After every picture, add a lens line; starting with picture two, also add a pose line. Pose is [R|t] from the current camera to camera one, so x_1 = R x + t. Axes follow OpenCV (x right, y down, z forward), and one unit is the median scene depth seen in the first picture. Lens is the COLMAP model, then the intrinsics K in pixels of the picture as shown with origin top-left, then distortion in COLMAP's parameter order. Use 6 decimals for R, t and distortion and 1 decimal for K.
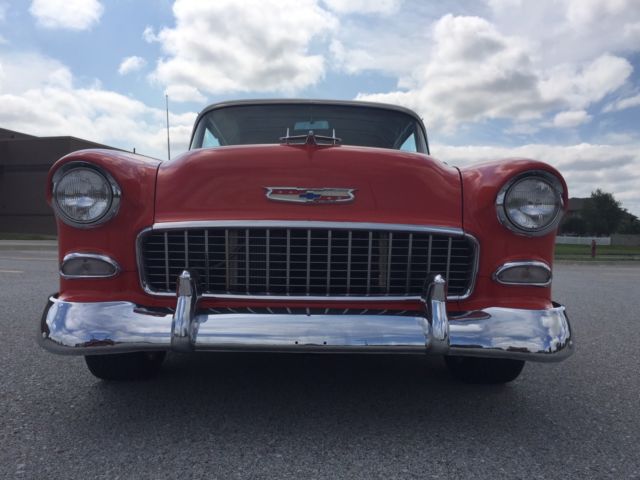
lens RADIAL K [[564.0, 0, 317.5], [0, 564.0, 241.8], [0, 0, 1]] dist [0.042737, -0.008438]
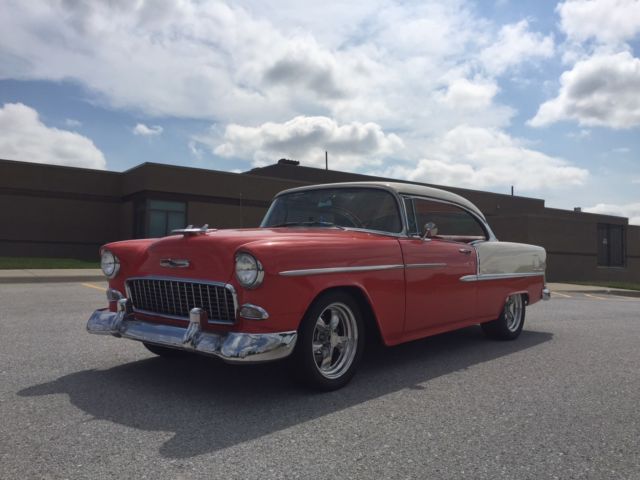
lens RADIAL K [[564.0, 0, 321.2], [0, 564.0, 241.6], [0, 0, 1]] dist [0.042737, -0.008438]
pose [[0.735520, -0.018344, -0.677254, 1.680641], [-0.085873, 0.989047, -0.120051, 0.033148], [0.672038, 0.146458, 0.725889, -0.085123]]
